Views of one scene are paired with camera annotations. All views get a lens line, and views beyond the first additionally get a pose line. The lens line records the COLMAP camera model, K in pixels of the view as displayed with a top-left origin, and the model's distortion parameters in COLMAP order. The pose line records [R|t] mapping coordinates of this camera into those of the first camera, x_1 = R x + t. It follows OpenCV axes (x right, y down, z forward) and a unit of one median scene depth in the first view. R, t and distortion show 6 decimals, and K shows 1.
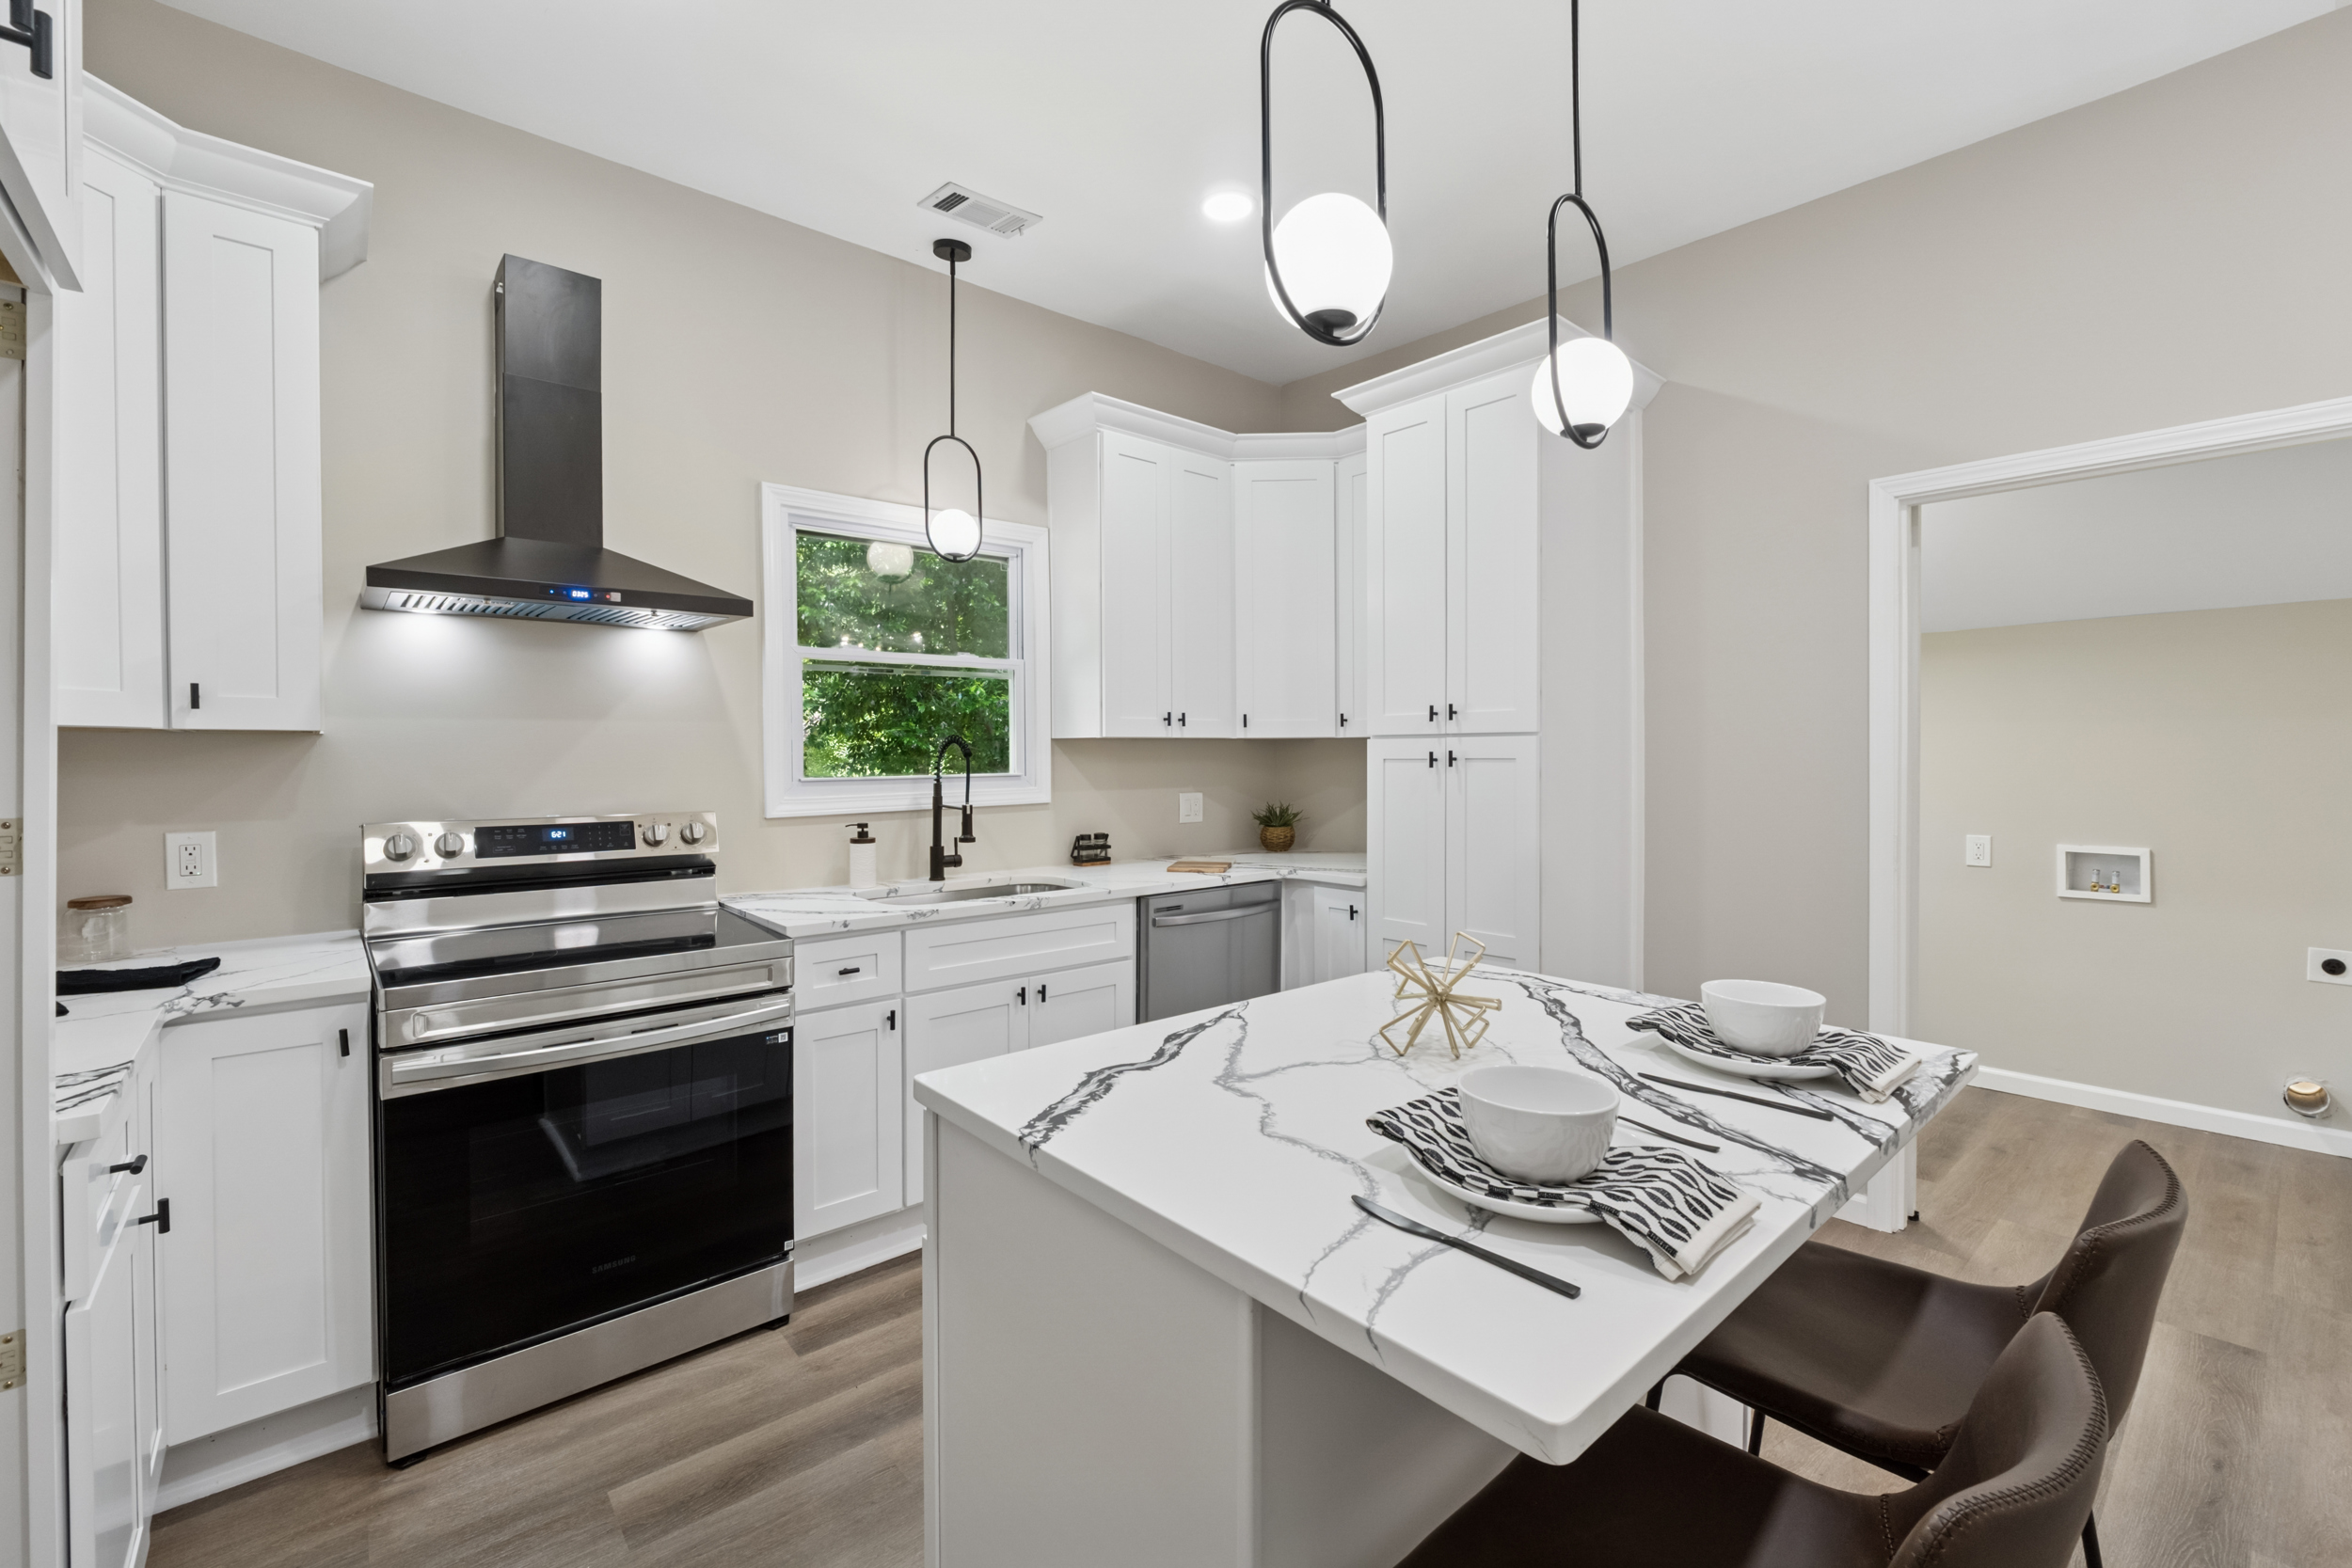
lens RADIAL K [[985.3, 0, 1180.7], [0, 985.3, 774.7], [0, 0, 1]] dist [-0.000133, -0.000075]
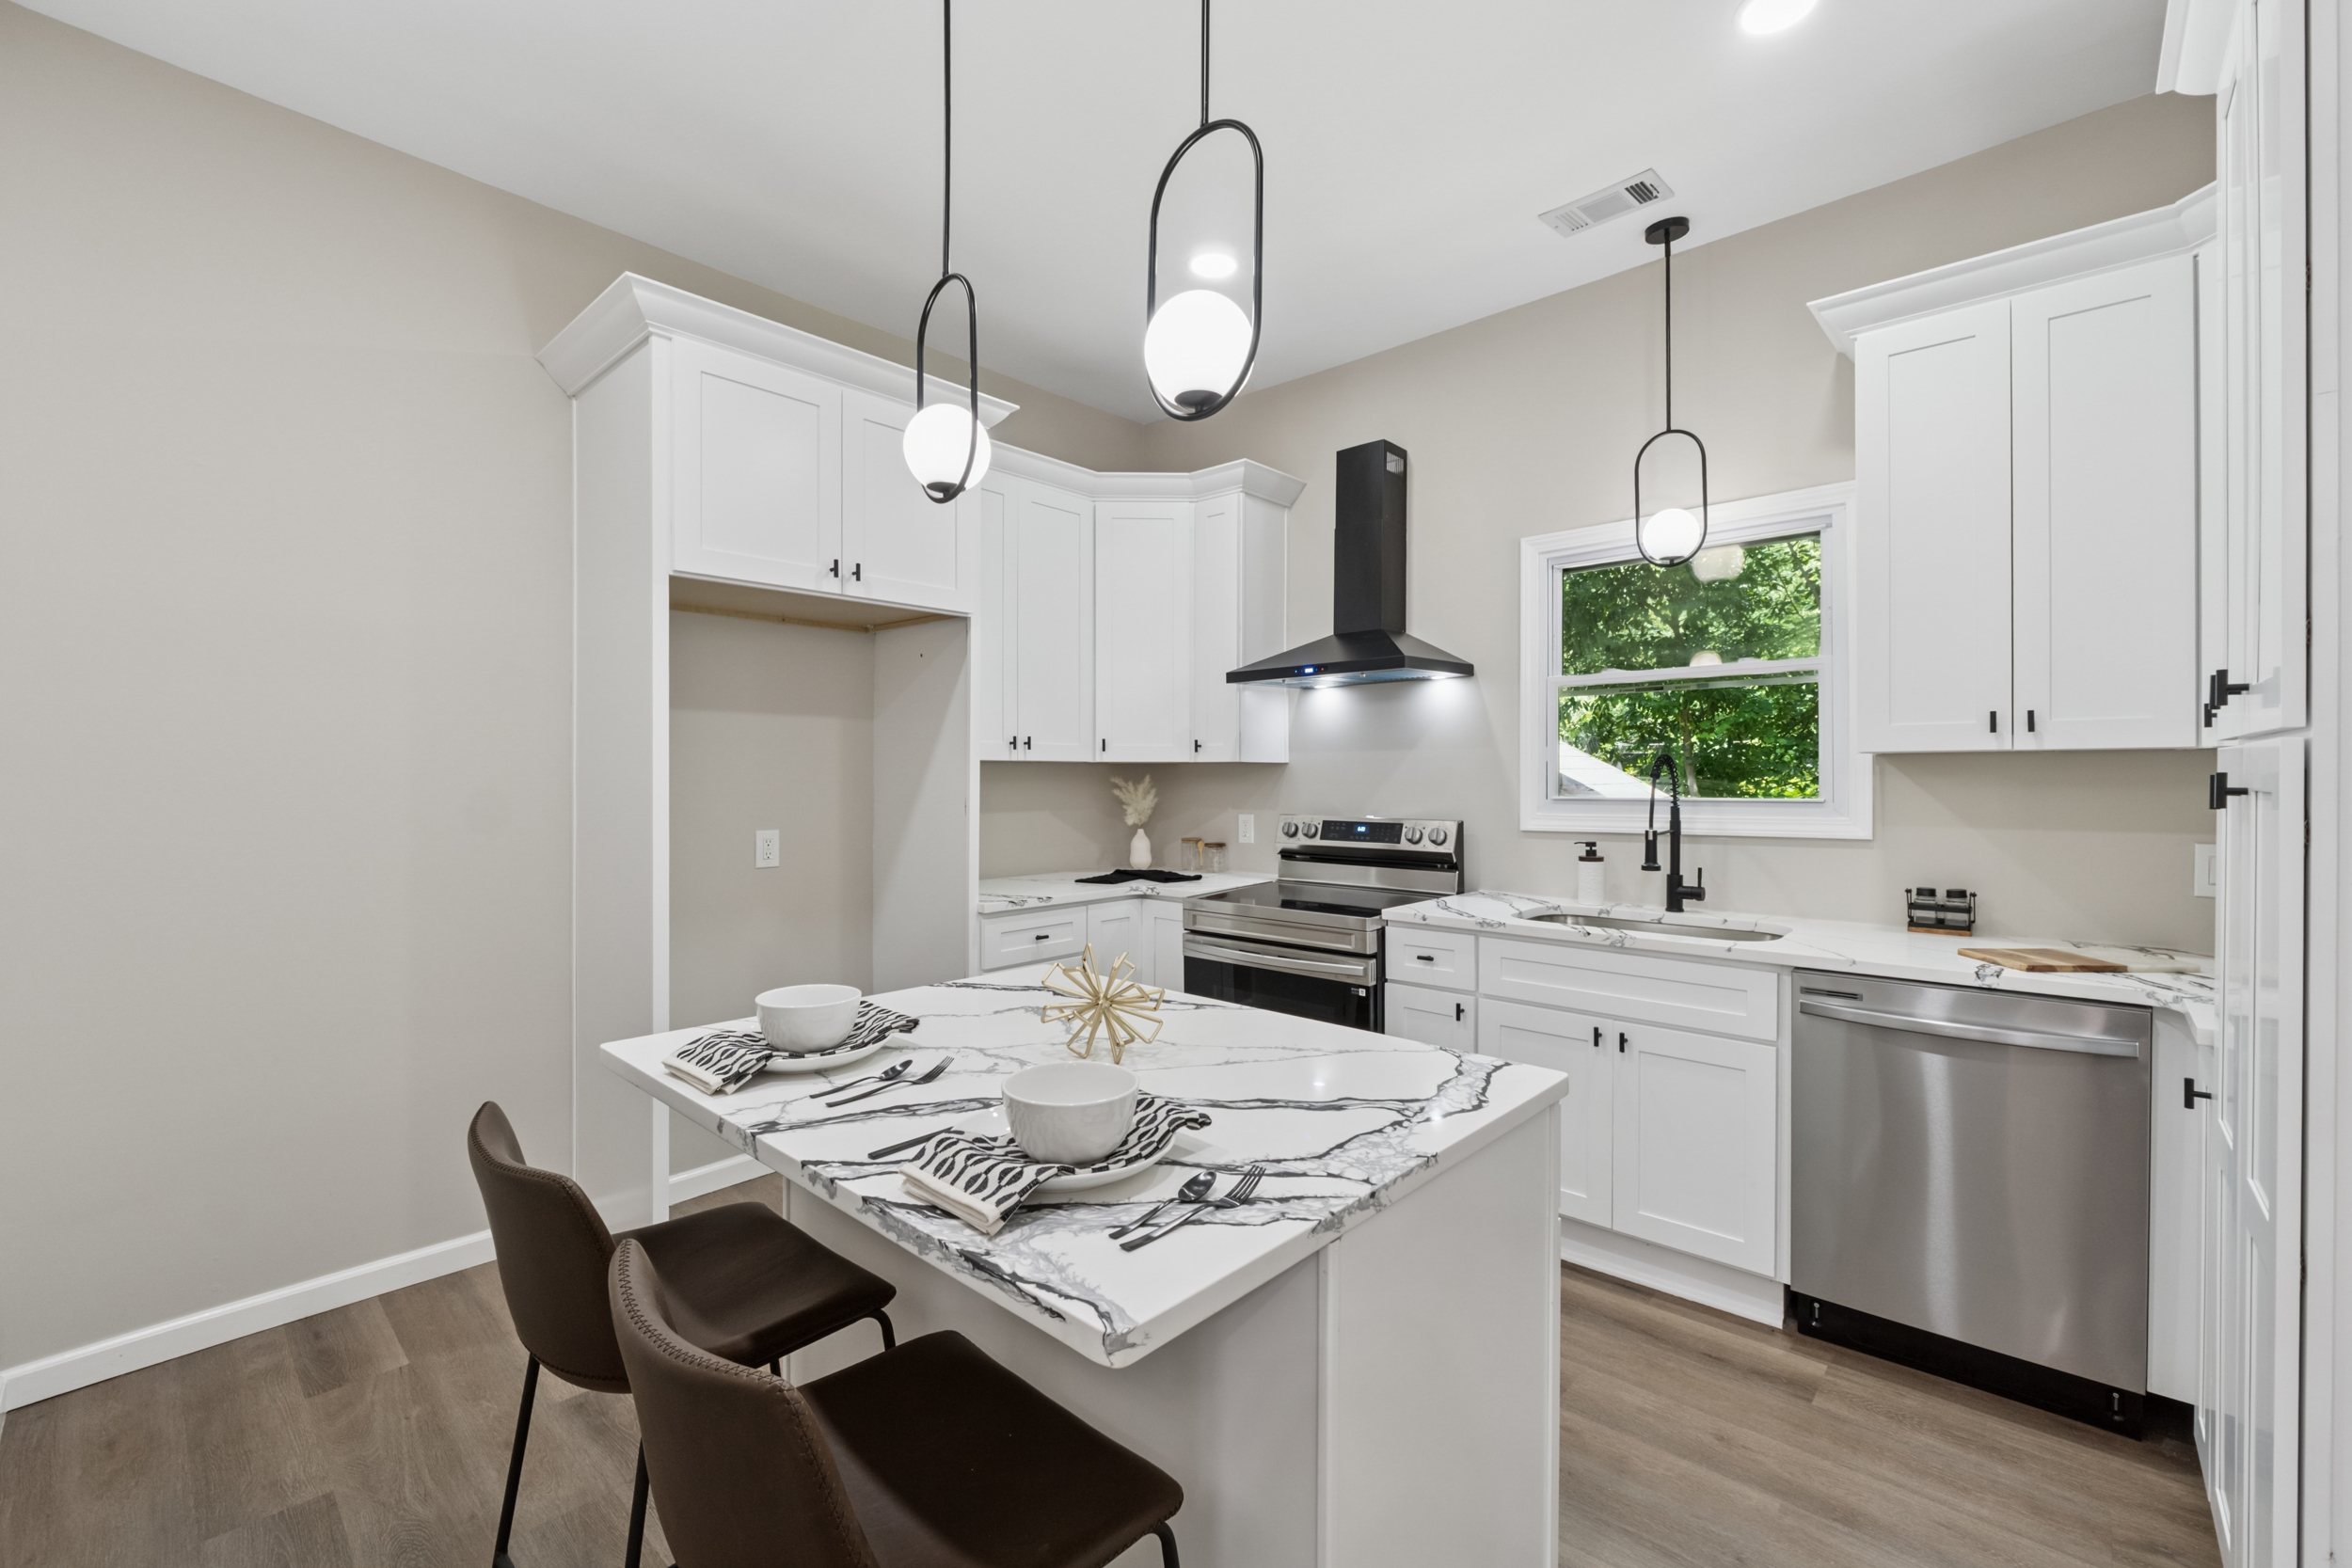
lens RADIAL K [[961.3, 0, 1176.0], [0, 961.3, 784.0], [0, 0, 1]] dist [-0.017963, -0.000070]
pose [[0.111187, 0.009254, -0.993756, 0.709063], [-0.021718, 0.999740, 0.006879, -0.009920], [0.993562, 0.020817, 0.111359, 0.522388]]
